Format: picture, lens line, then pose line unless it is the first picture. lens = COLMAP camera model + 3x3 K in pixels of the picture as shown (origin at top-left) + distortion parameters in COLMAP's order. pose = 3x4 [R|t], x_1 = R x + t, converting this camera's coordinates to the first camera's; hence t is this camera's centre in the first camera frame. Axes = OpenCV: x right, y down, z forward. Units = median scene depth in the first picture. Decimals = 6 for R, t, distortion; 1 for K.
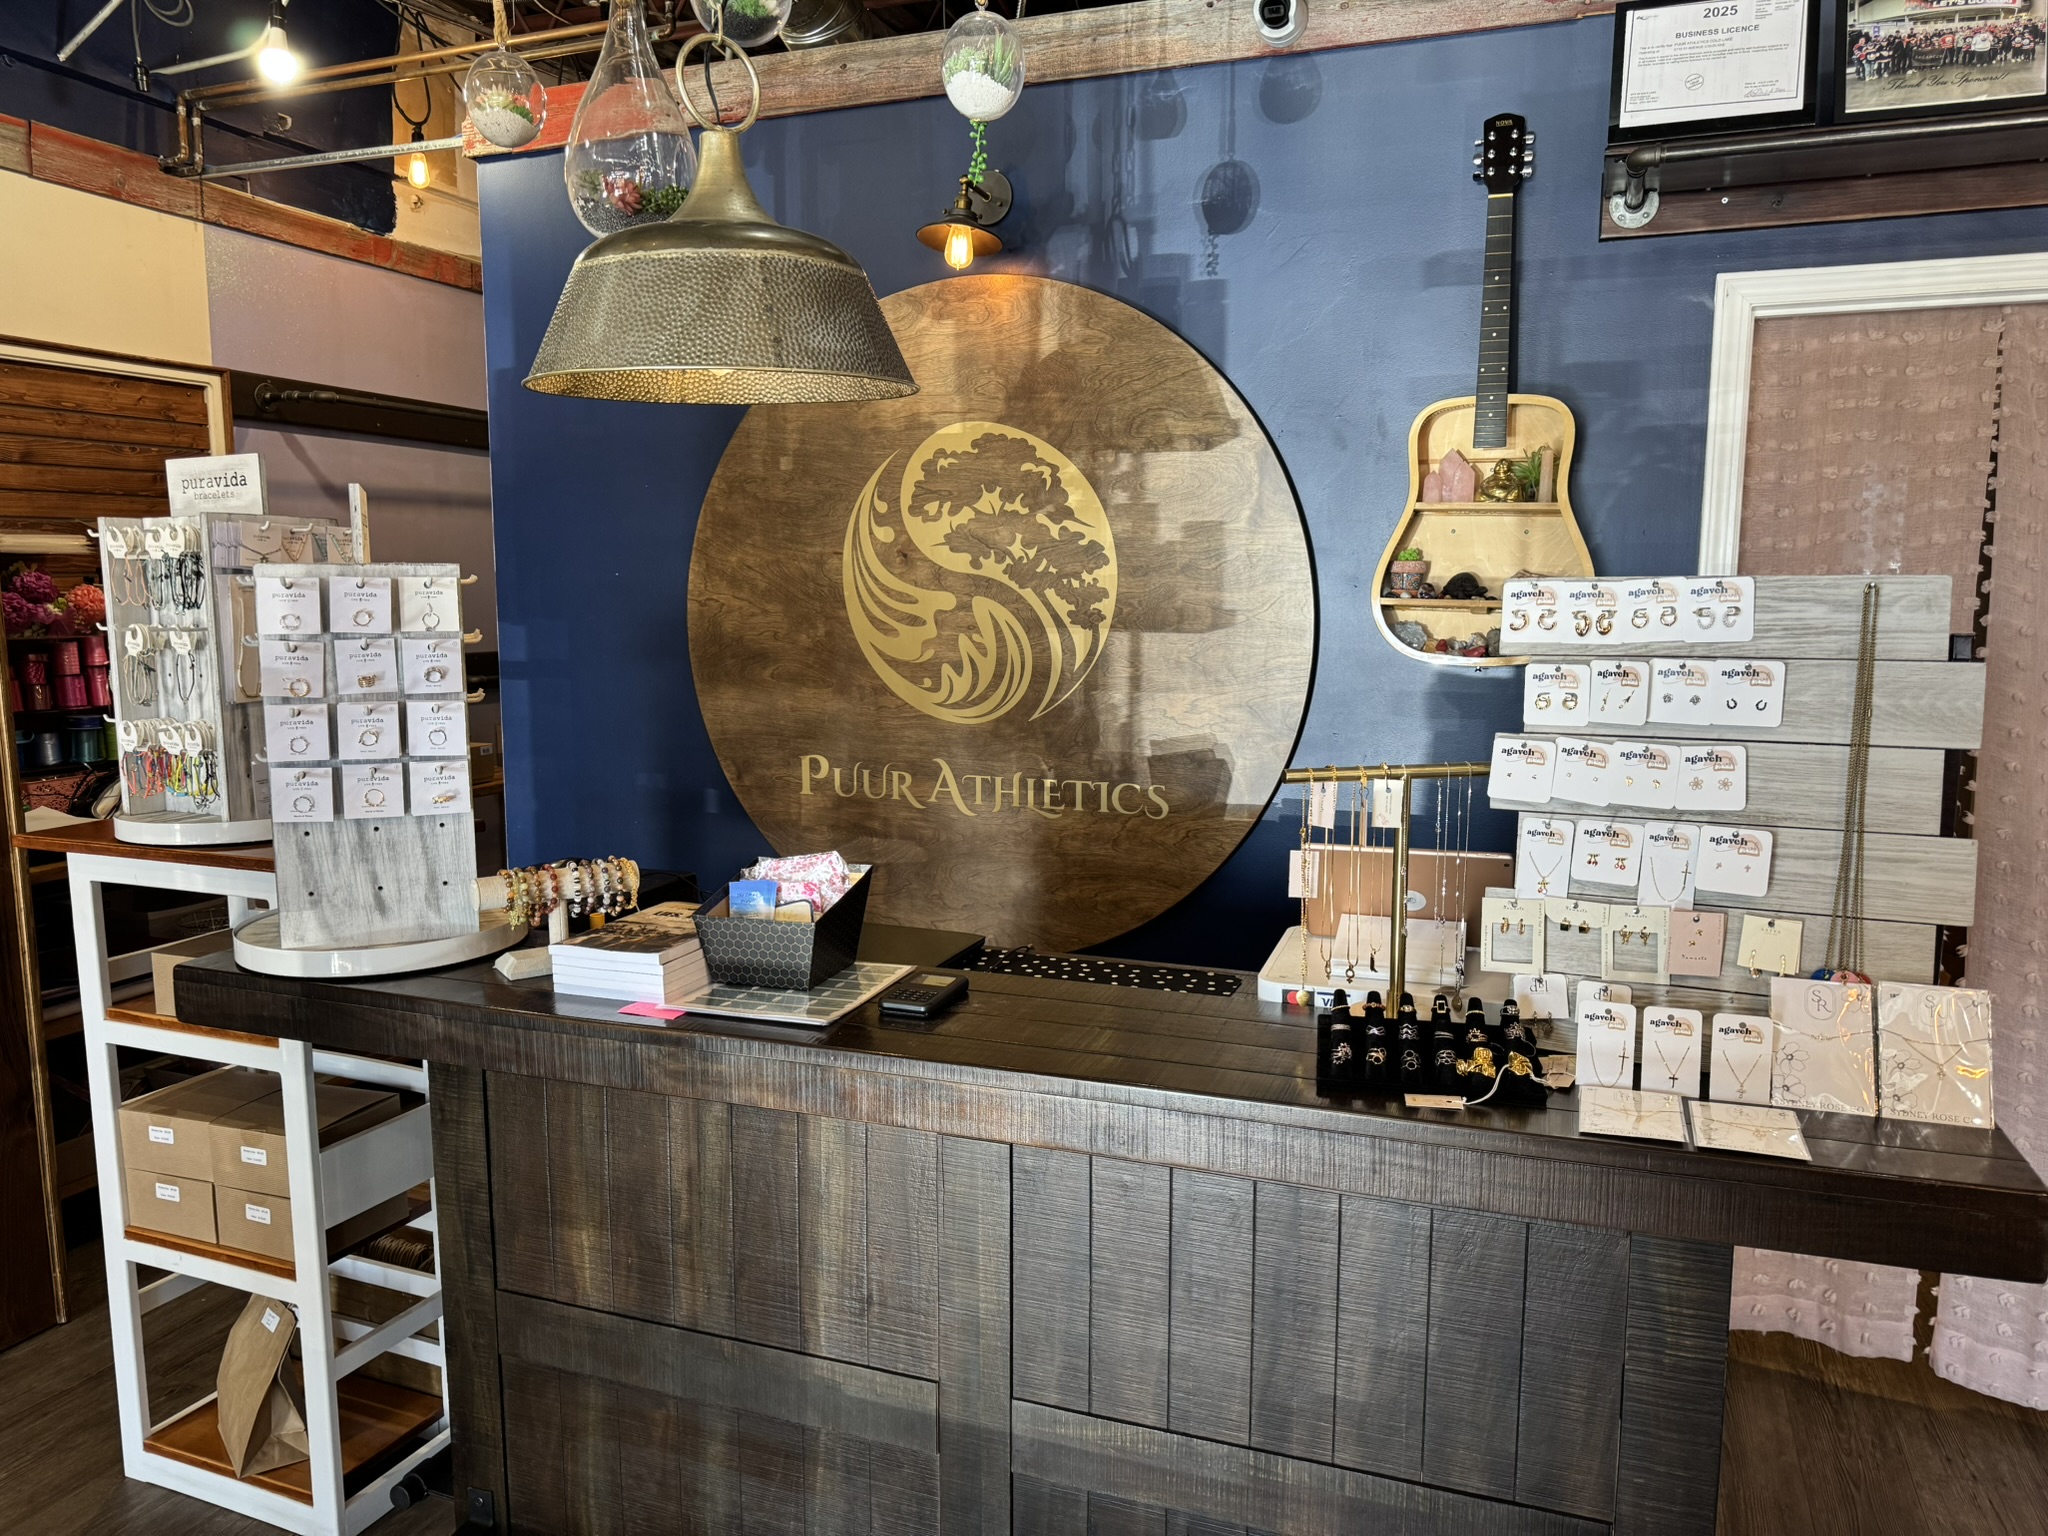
lens RADIAL K [[1457.7, 0, 1025.4], [0, 1457.7, 769.8], [0, 0, 1]] dist [0.021825, -0.023855]
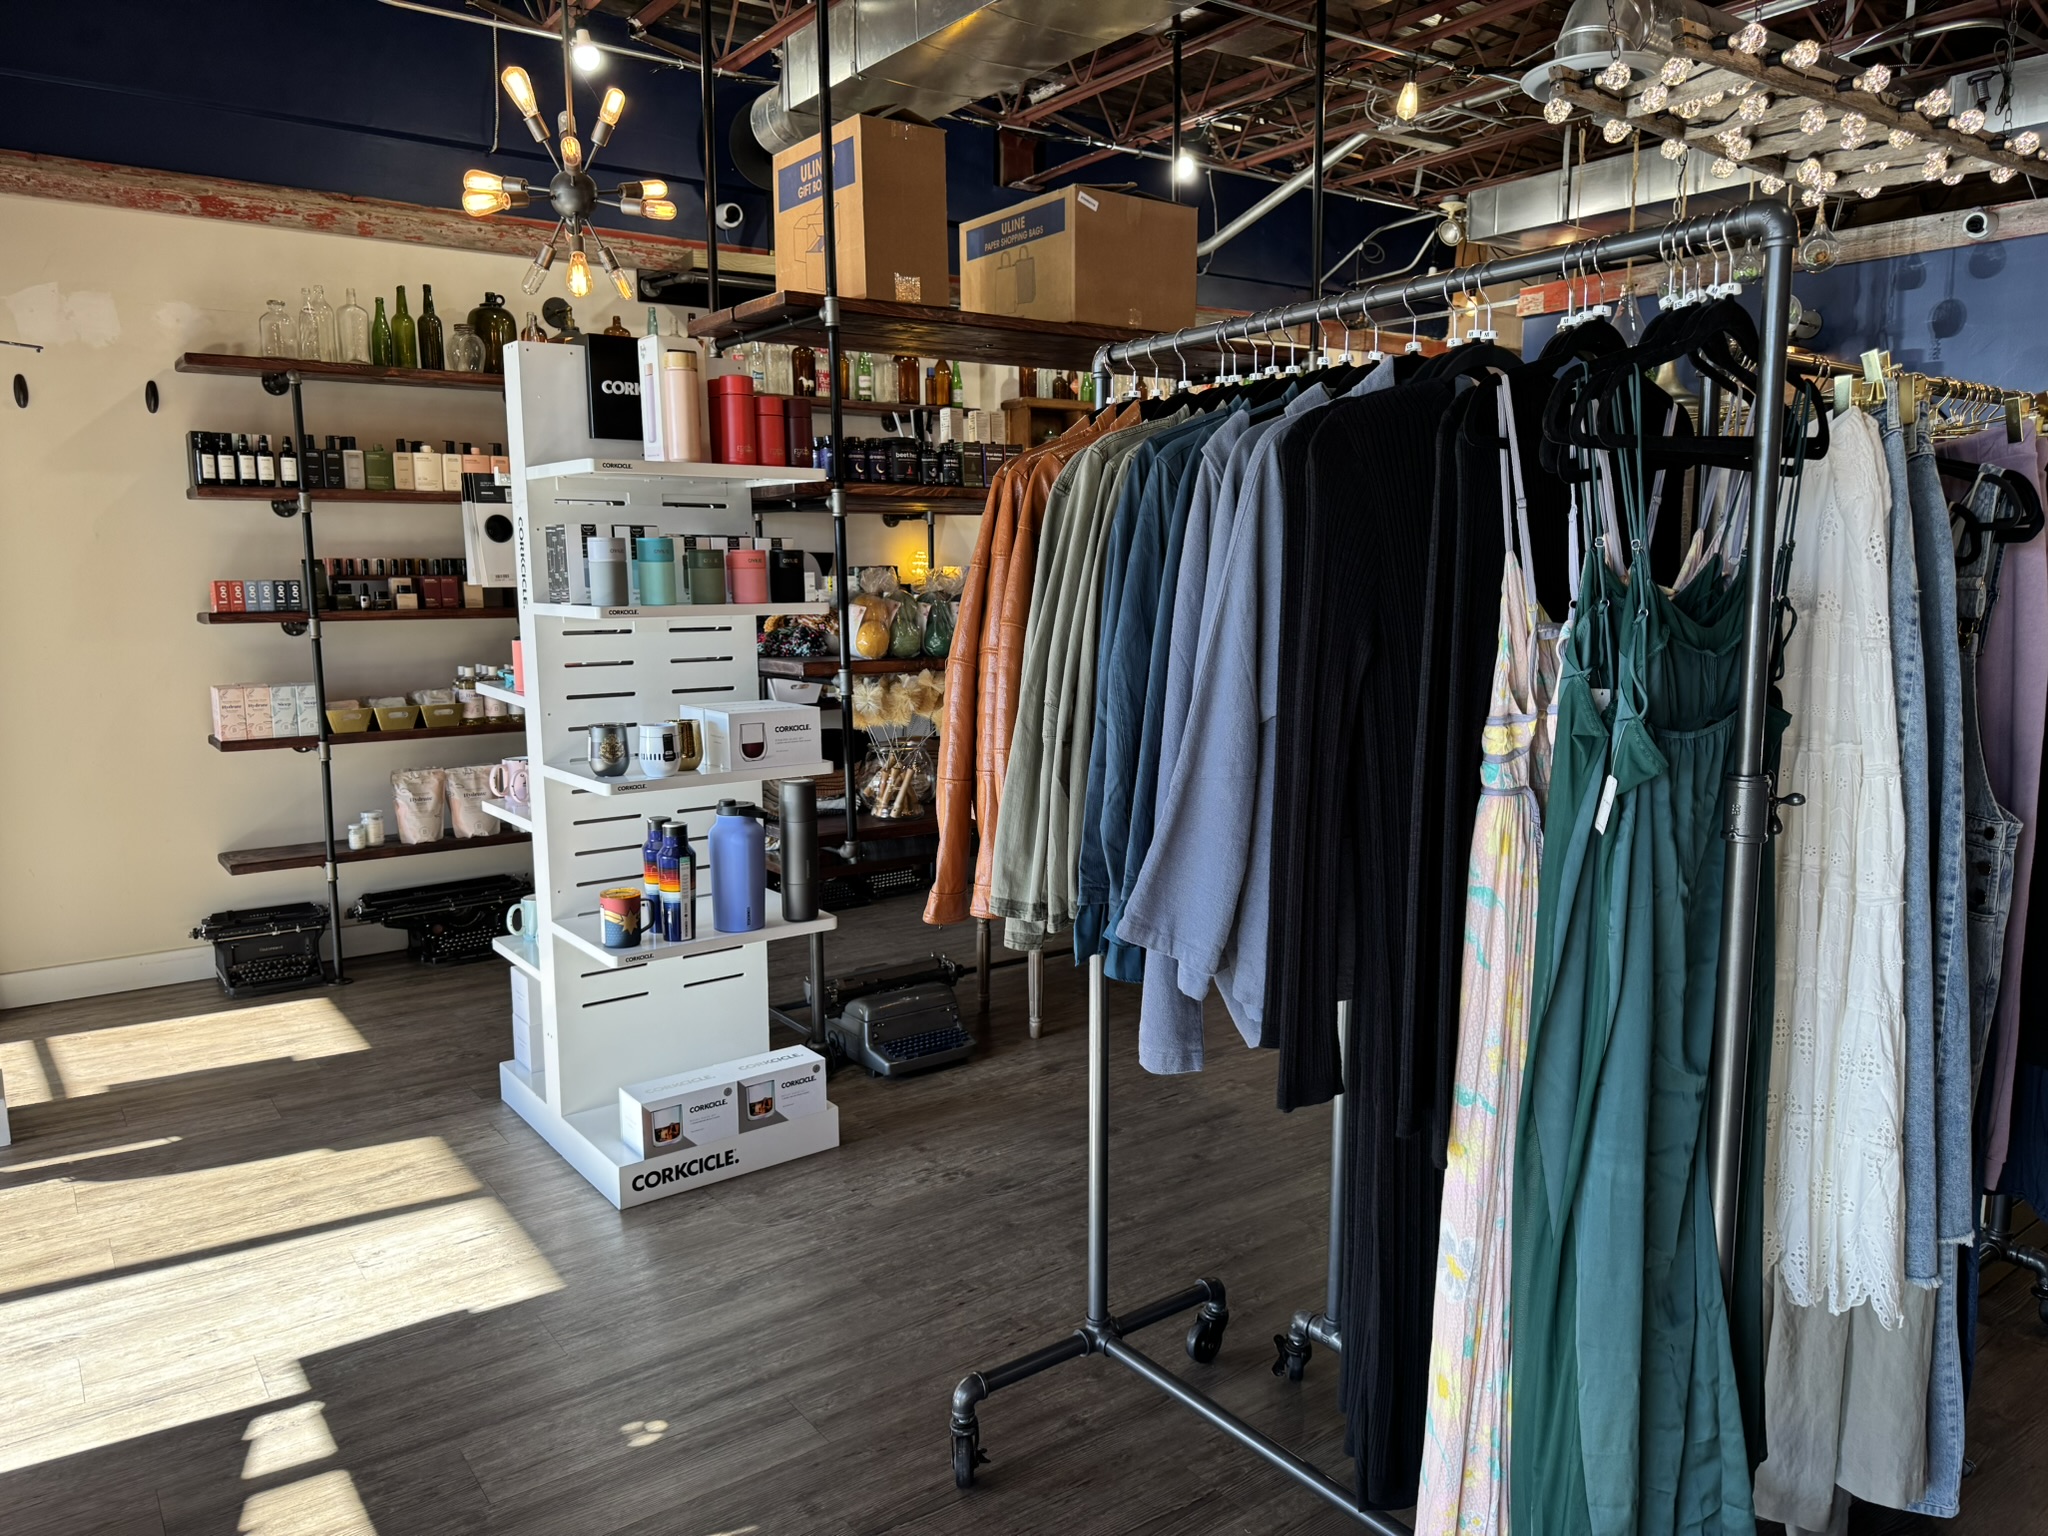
lens RADIAL K [[1457.7, 0, 1025.3], [0, 1457.7, 764.6], [0, 0, 1]] dist [0.021825, -0.023855]
pose [[0.844306, 0.067110, -0.531642, 0.175665], [-0.058900, 0.997738, 0.032406, 0.190928], [0.532614, 0.003954, 0.846349, -1.223468]]
